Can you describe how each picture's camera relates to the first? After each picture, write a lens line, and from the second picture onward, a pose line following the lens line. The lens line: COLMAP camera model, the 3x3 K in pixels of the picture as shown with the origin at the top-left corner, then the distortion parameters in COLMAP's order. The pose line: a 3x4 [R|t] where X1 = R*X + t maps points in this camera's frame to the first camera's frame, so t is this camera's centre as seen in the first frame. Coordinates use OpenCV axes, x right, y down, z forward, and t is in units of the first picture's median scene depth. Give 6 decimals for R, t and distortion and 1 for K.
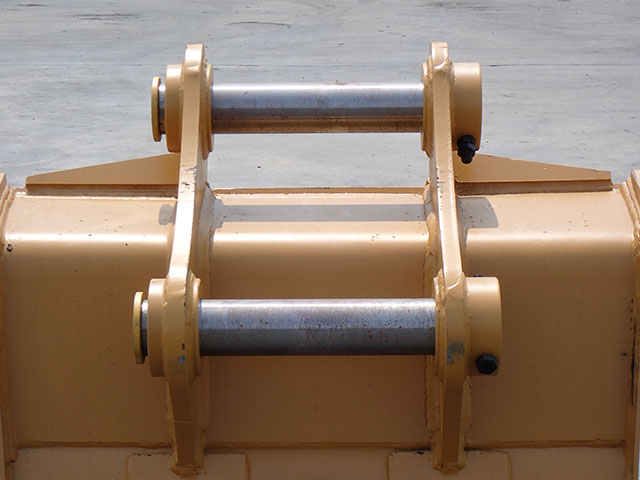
lens RADIAL K [[1845.9, 0, 320.1], [0, 1845.9, 240.3], [0, 0, 1]] dist [-0.110351, 0.000000]
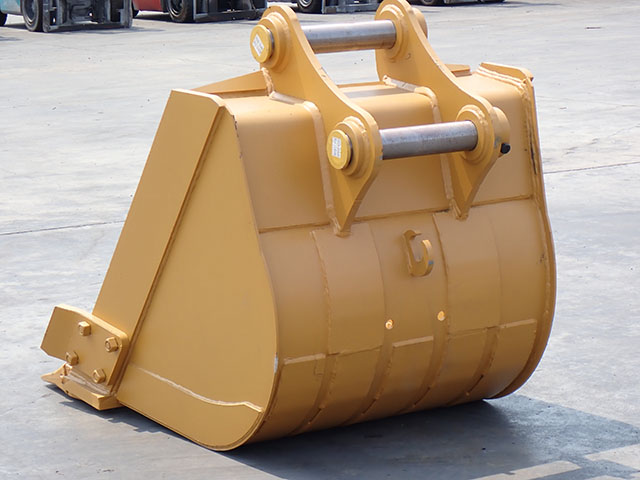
lens RADIAL K [[1845.9, 0, 319.9], [0, 1845.9, 239.9], [0, 0, 1]] dist [-0.110351, 0.000000]
pose [[0.850517, -0.113184, 0.513624, -1.017182], [0.134409, 0.990917, -0.004208, 0.134339], [-0.508483, 0.072614, 0.858005, -0.533941]]
